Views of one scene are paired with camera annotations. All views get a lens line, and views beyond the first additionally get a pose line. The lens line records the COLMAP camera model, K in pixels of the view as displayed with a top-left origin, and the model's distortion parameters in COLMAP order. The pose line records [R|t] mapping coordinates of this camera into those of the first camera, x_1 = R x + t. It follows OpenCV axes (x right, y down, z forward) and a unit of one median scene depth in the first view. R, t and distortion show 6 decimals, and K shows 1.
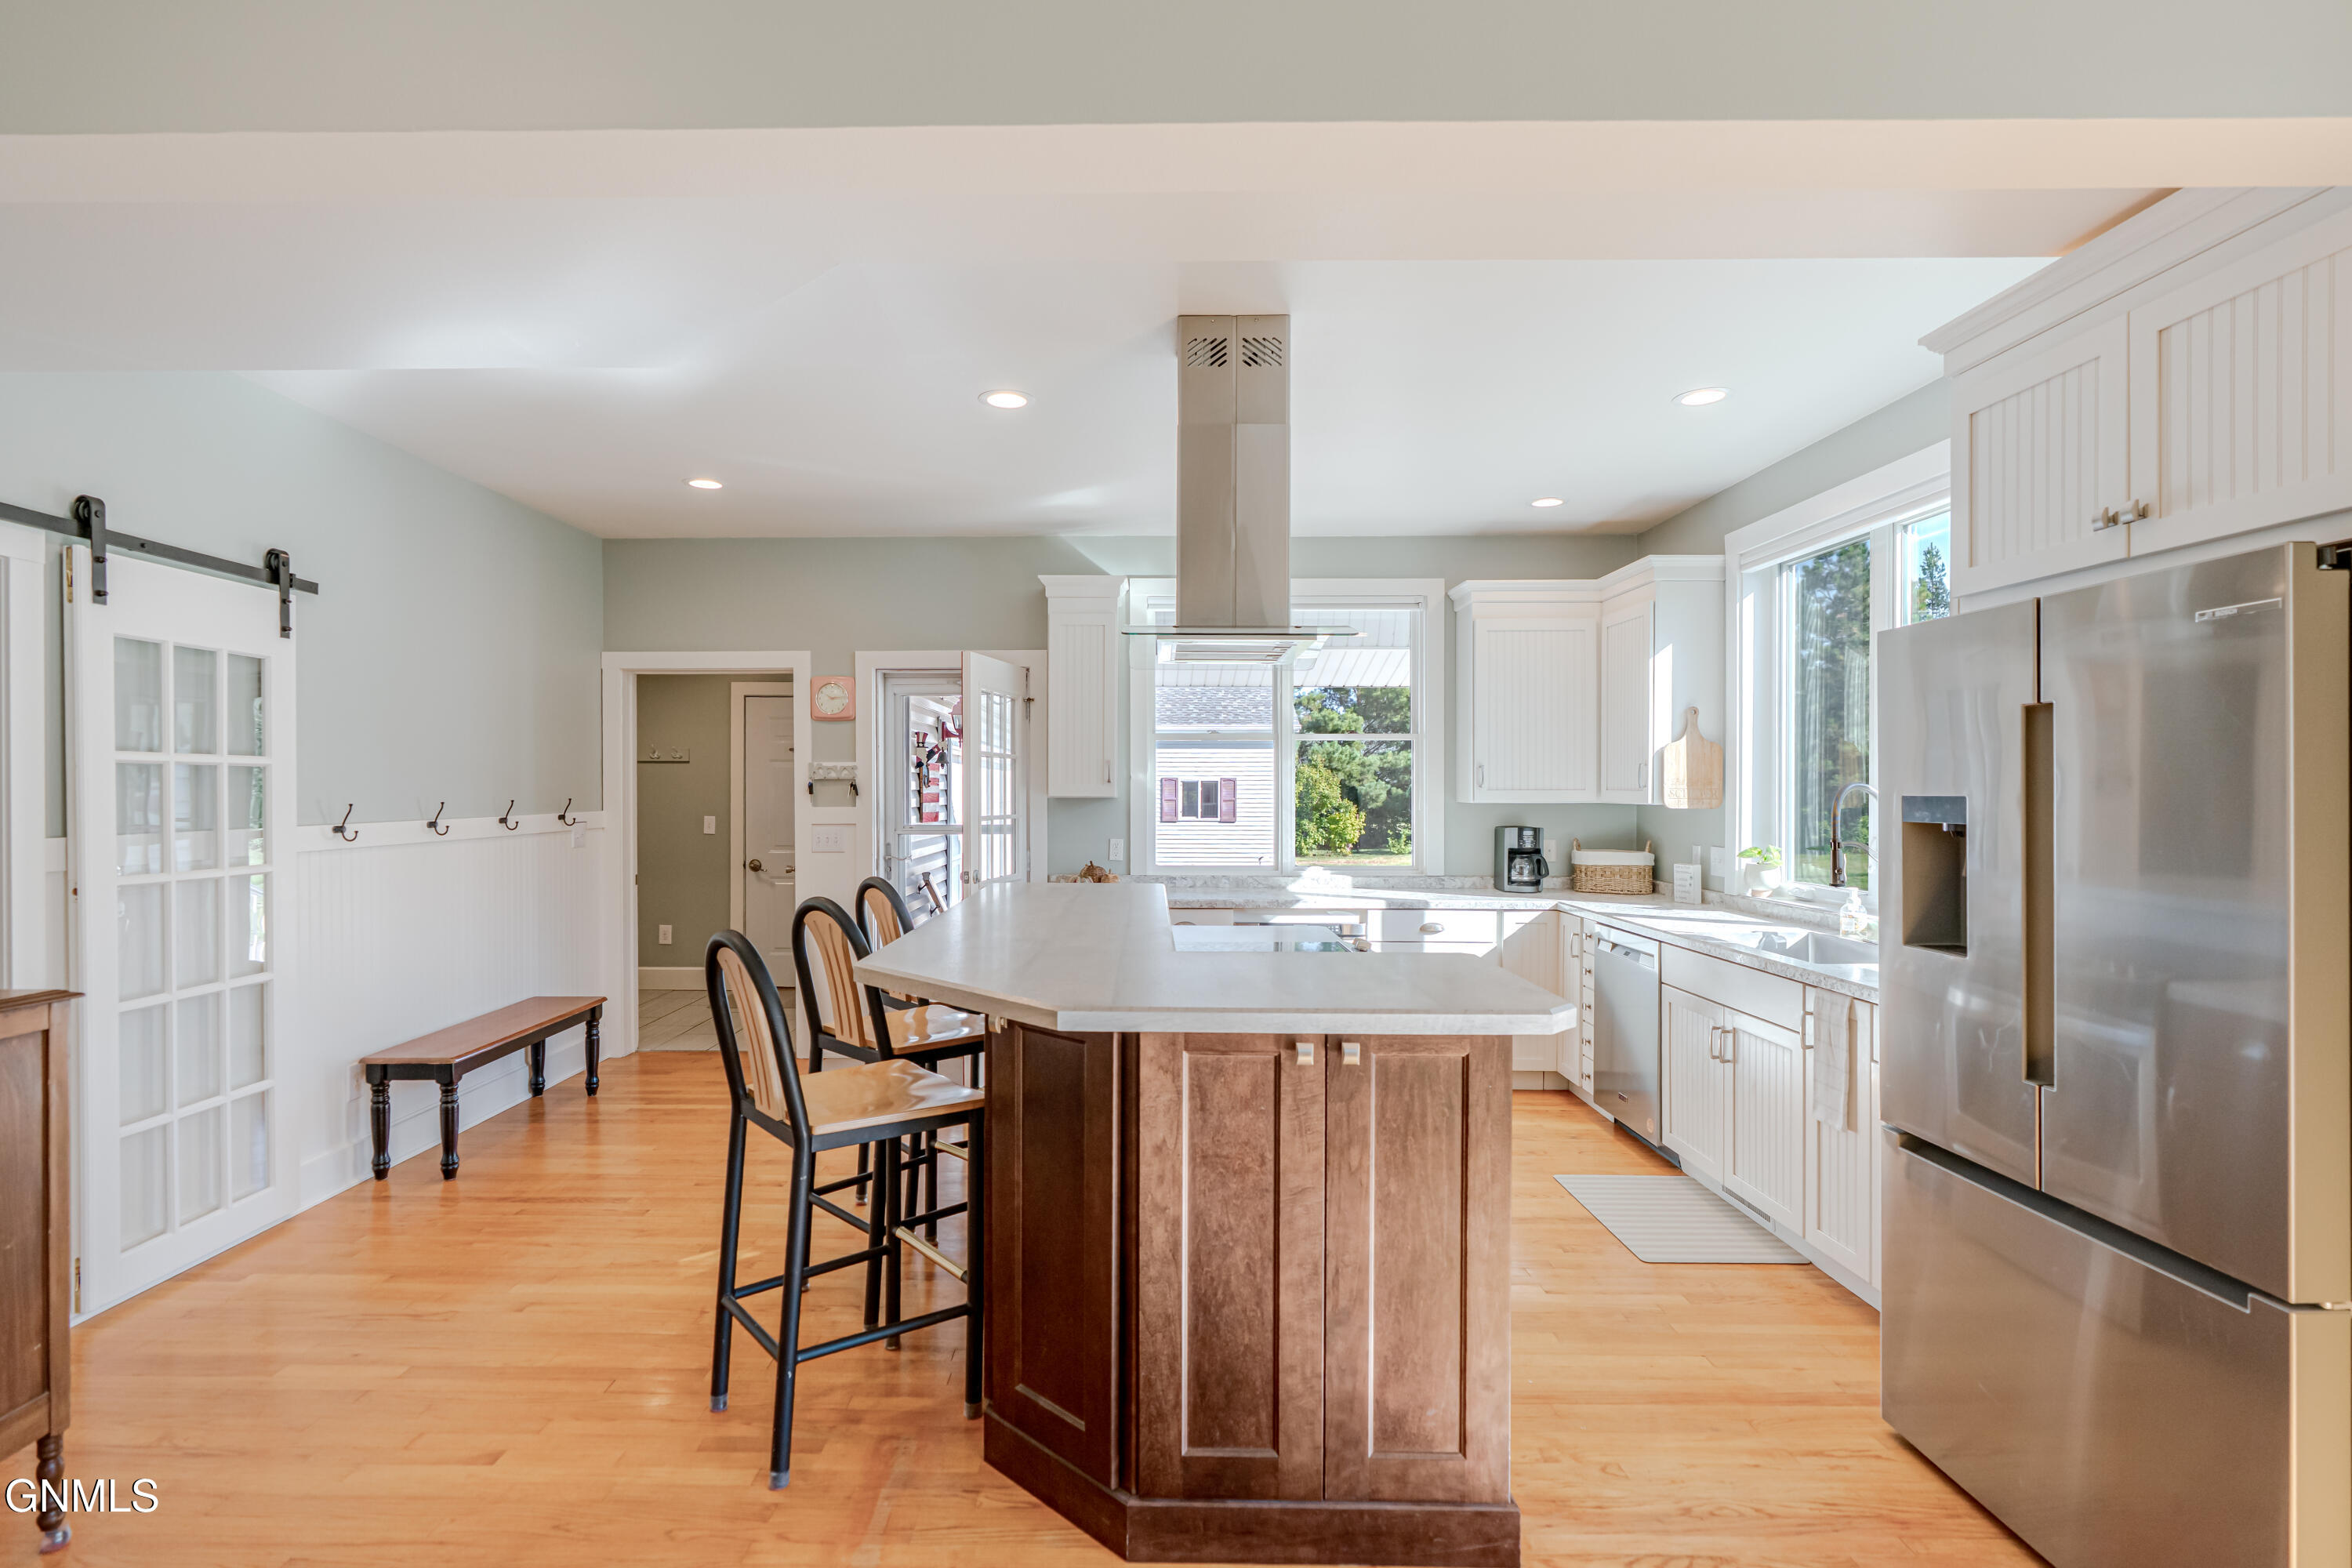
lens RADIAL K [[1140.9, 0, 1149.4], [0, 1140.9, 793.7], [0, 0, 1]] dist [-0.002445, 0.000134]
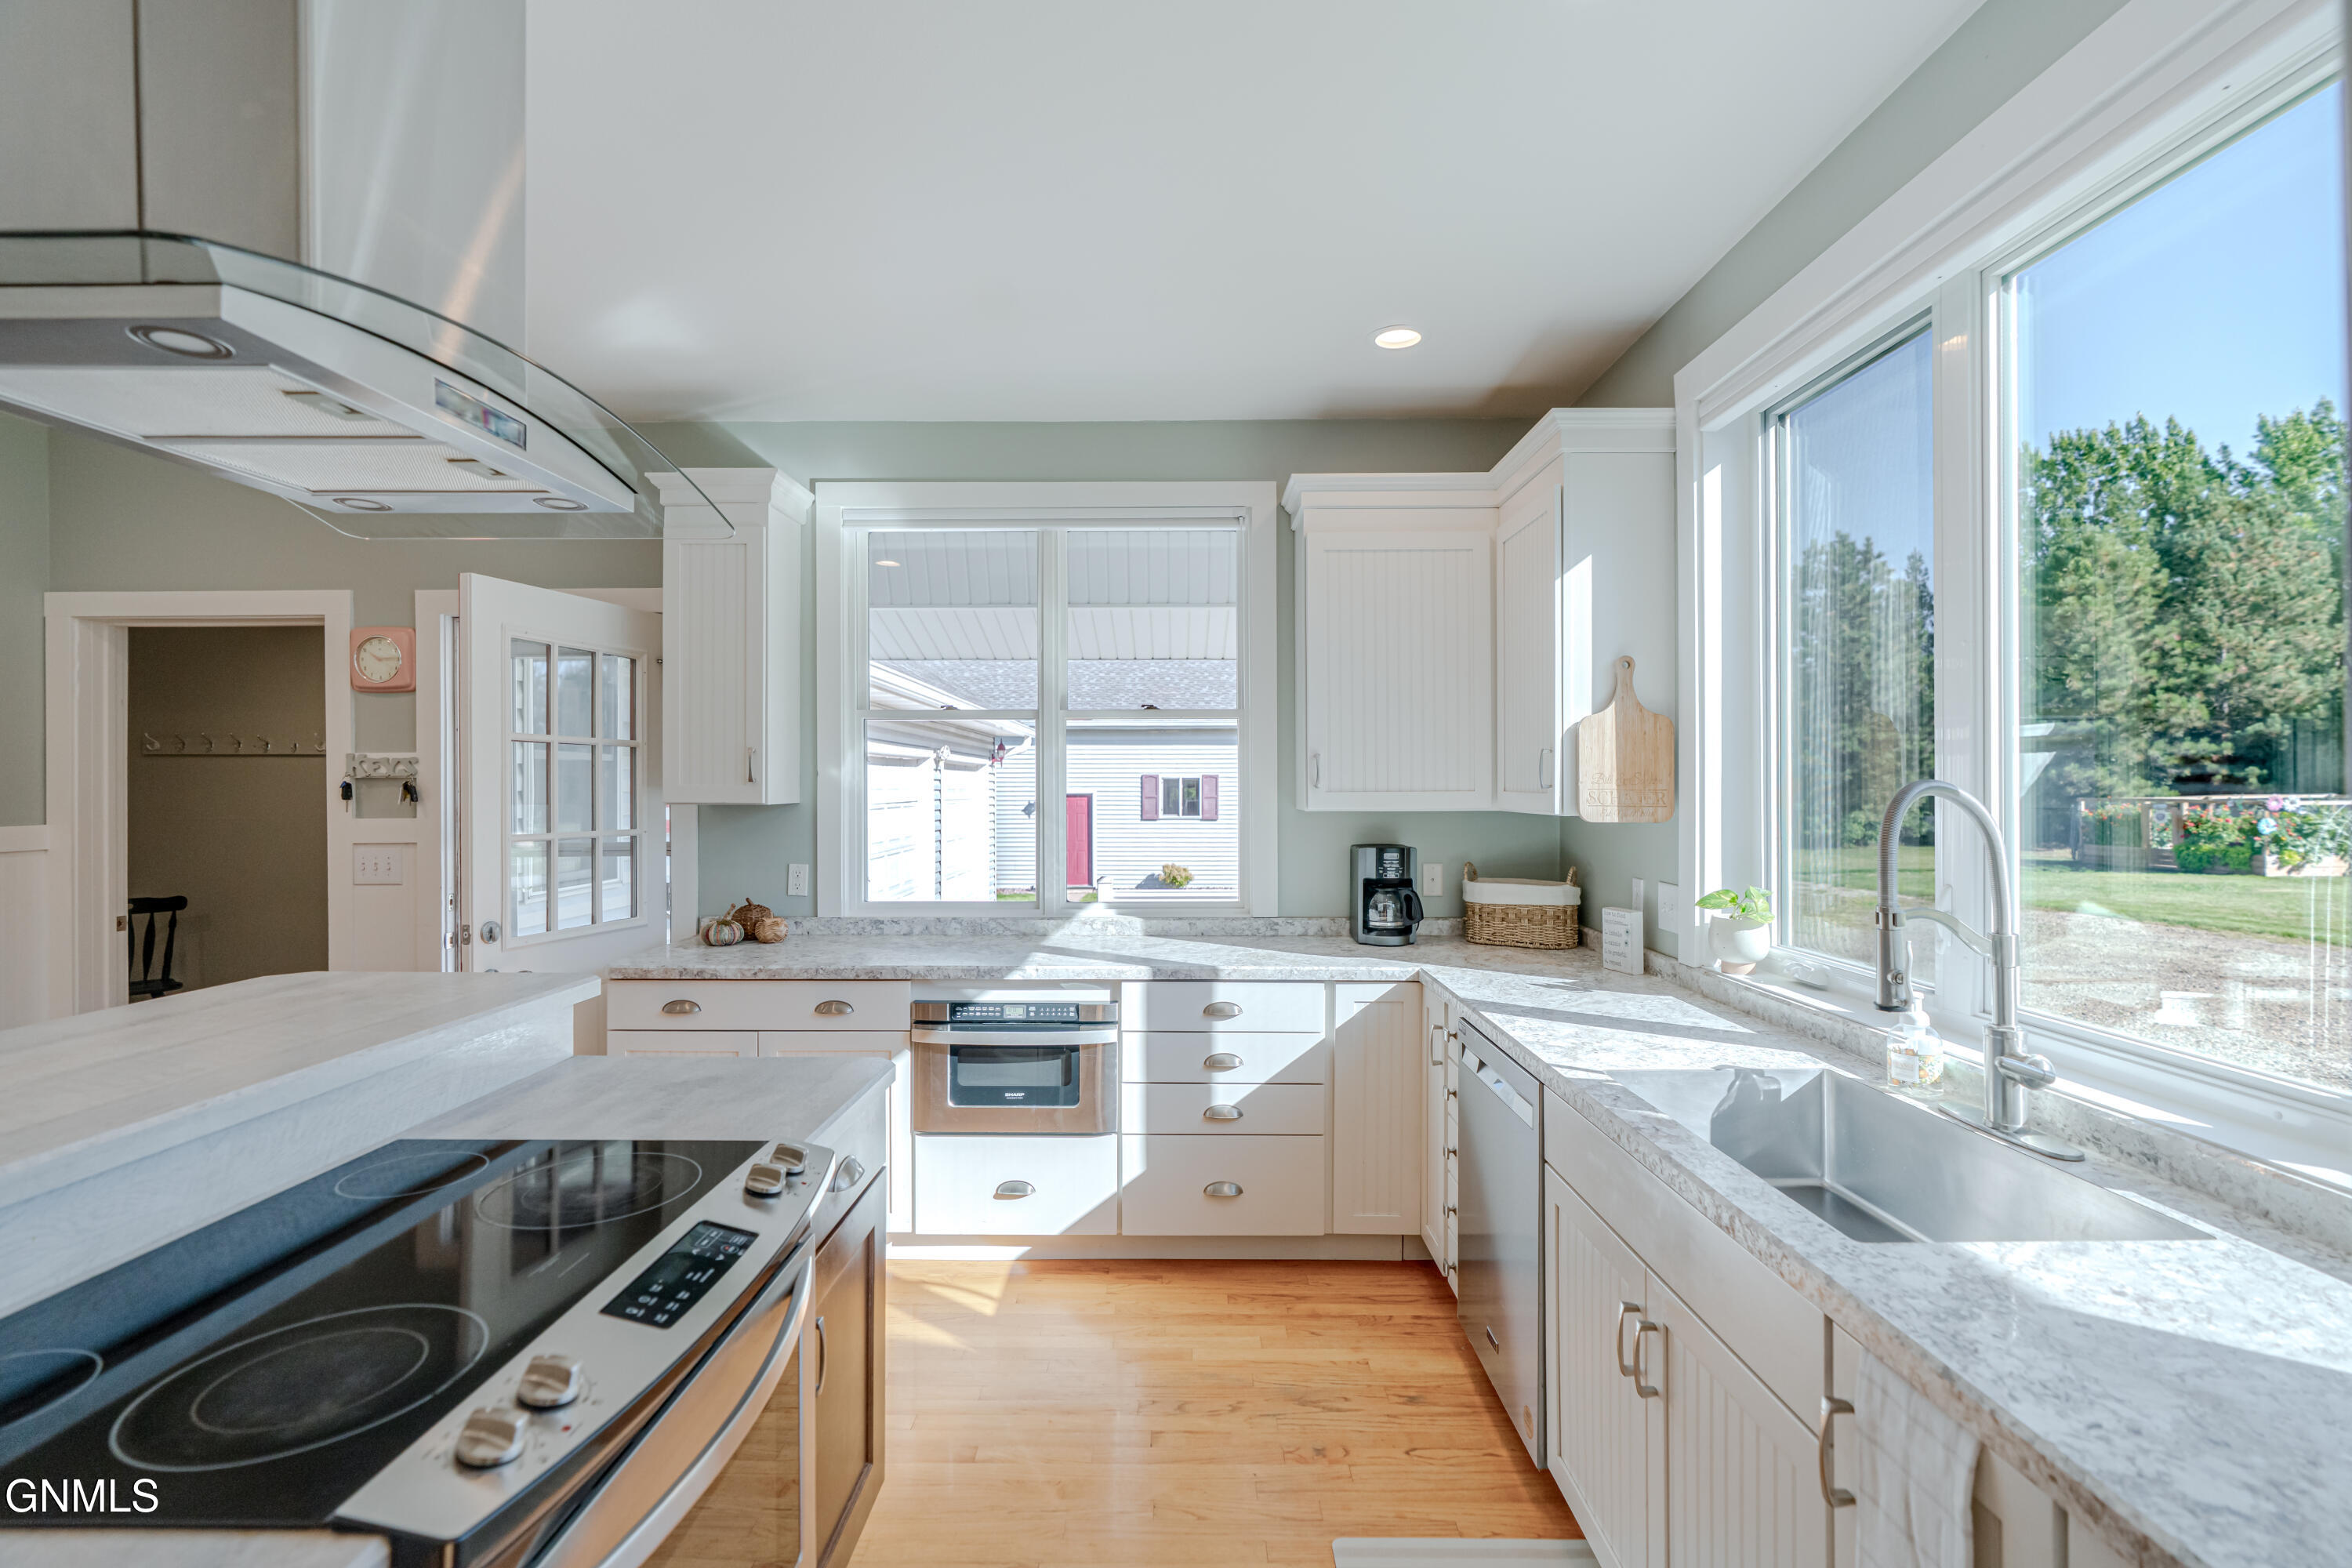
lens RADIAL K [[1069.5, 0, 1187.0], [0, 1069.5, 778.5], [0, 0, 1]] dist [-0.006741, -0.000085]
pose [[0.999993, -0.002295, 0.003107, 0.225211], [0.002328, 0.999941, -0.010615, -0.004618], [-0.003083, 0.010622, 0.999939, 0.402763]]
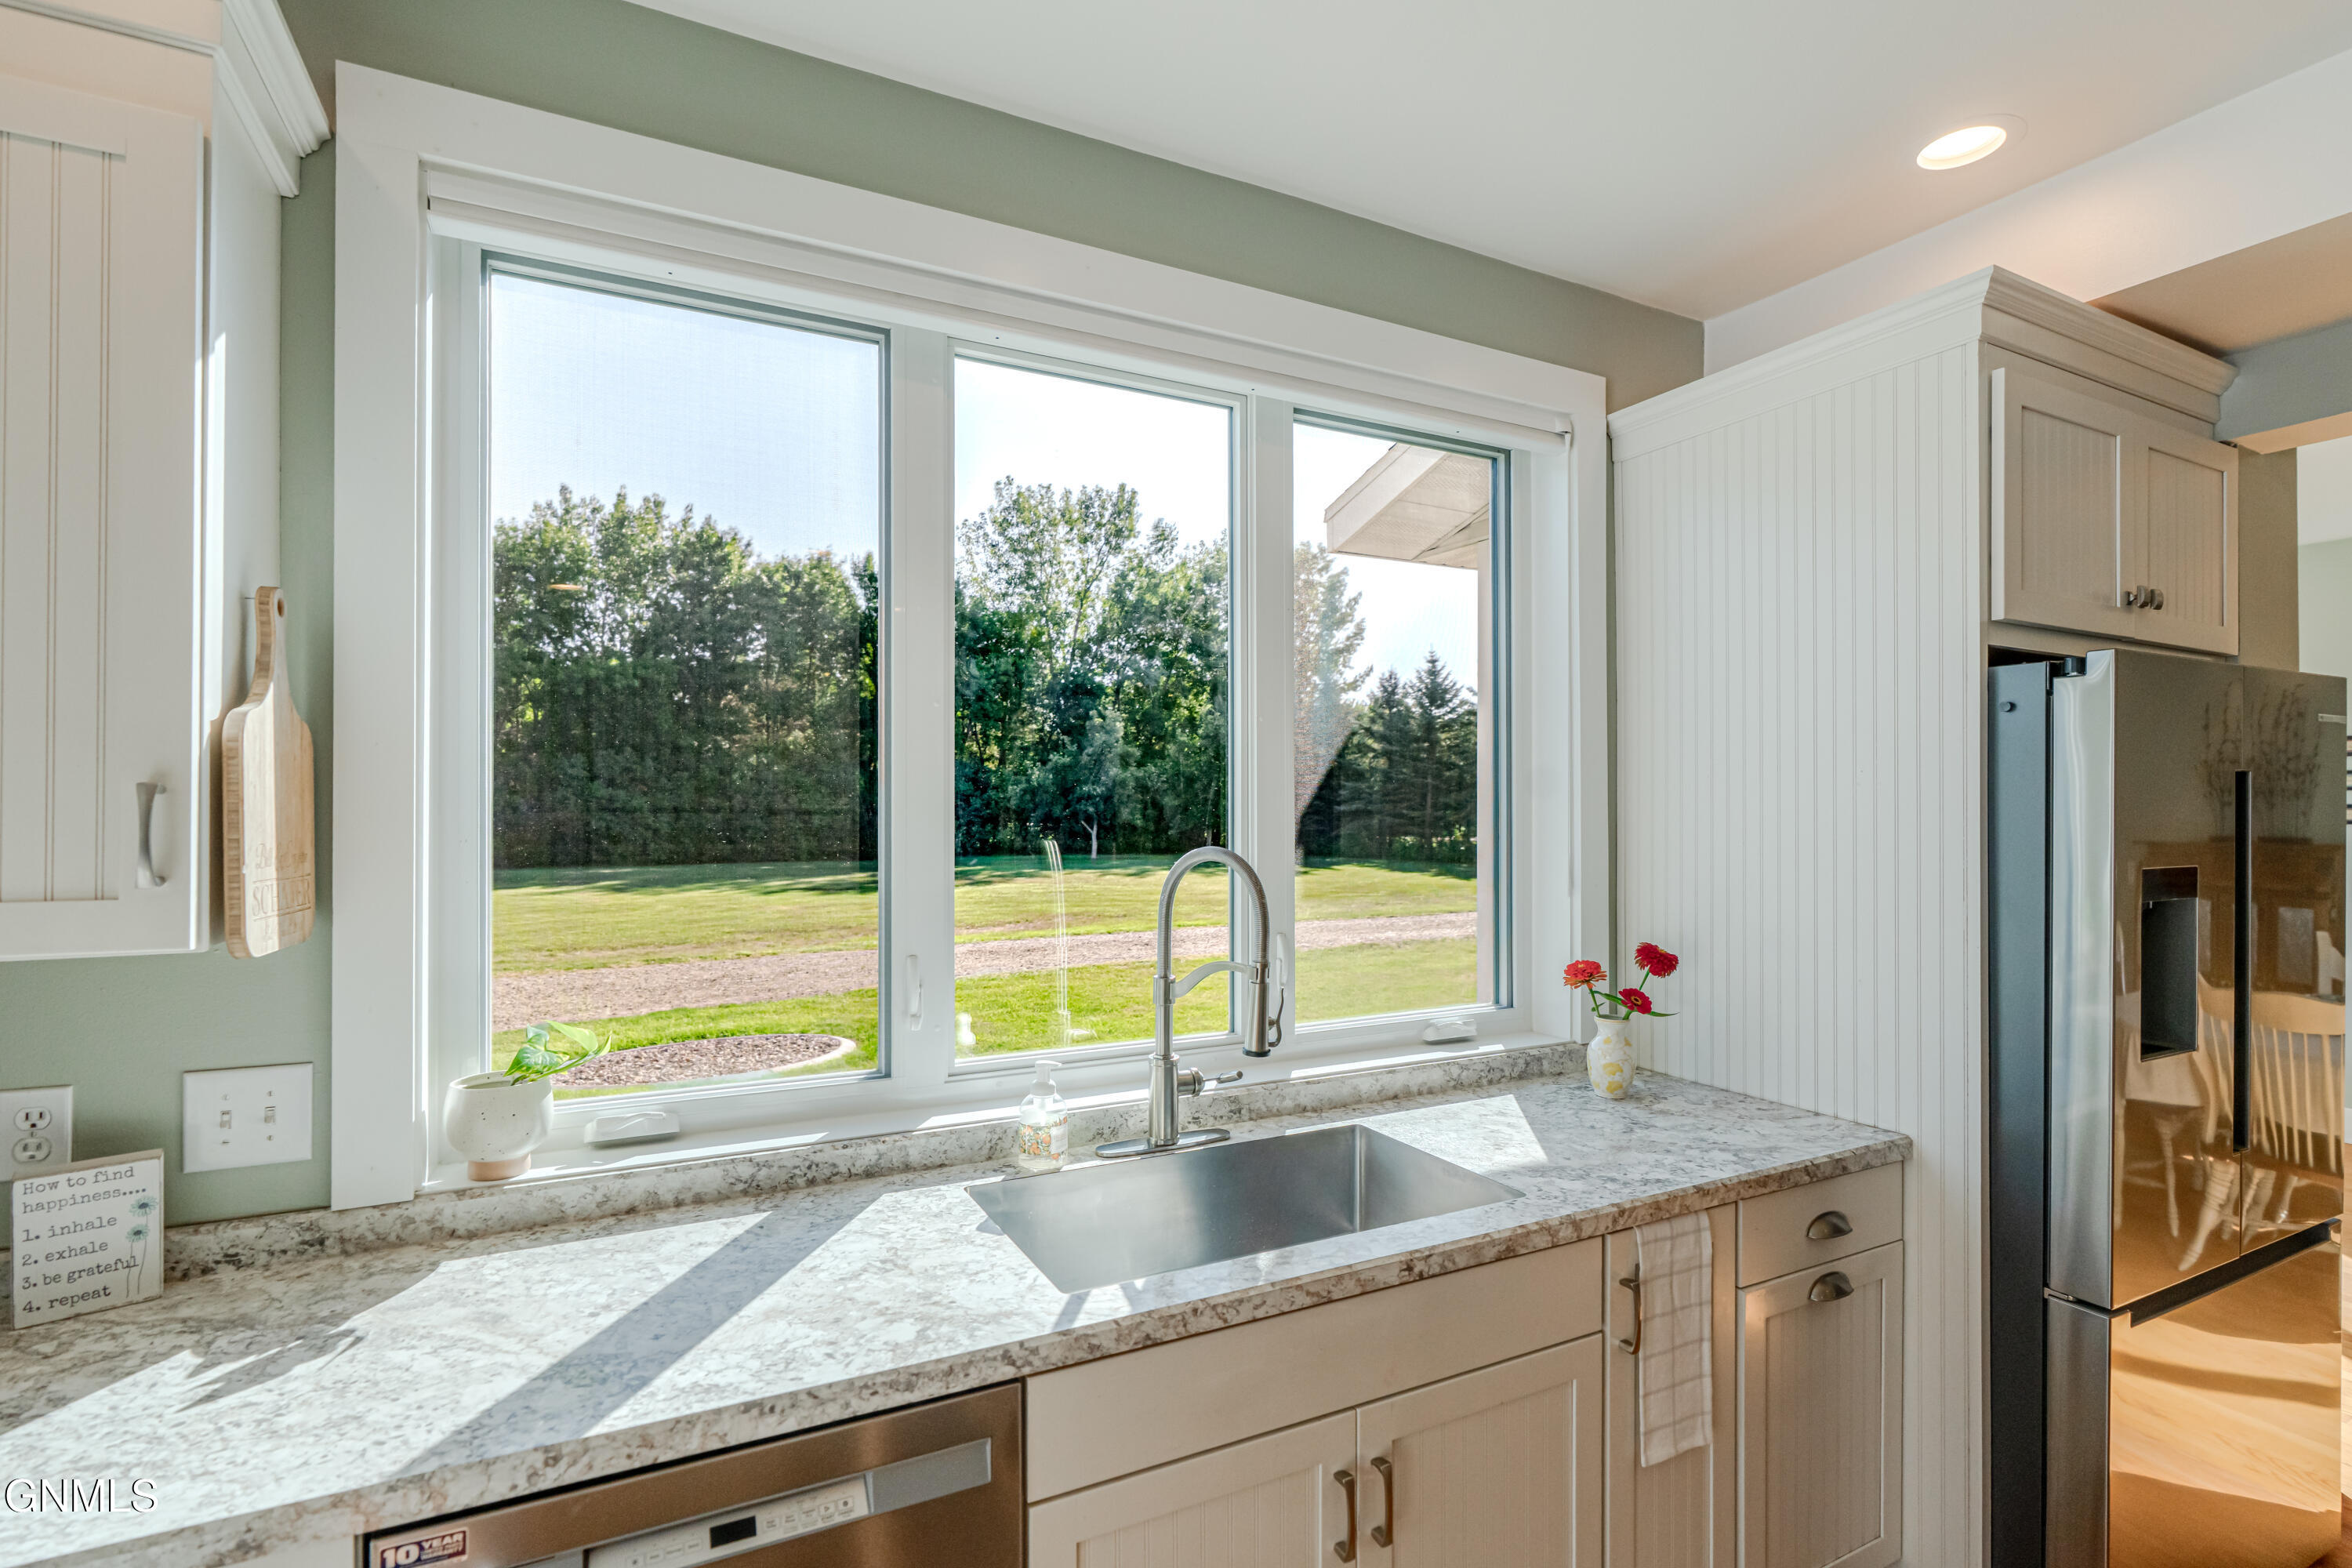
lens RADIAL K [[1081.4, 0, 1183.7], [0, 1081.4, 807.0], [0, 0, 1]] dist [0.000362, 0.000260]
pose [[-0.442756, -0.003399, 0.896636, 0.134907], [0.004445, 0.999972, 0.005986, -0.020849], [-0.896631, 0.006636, -0.442728, 0.862198]]
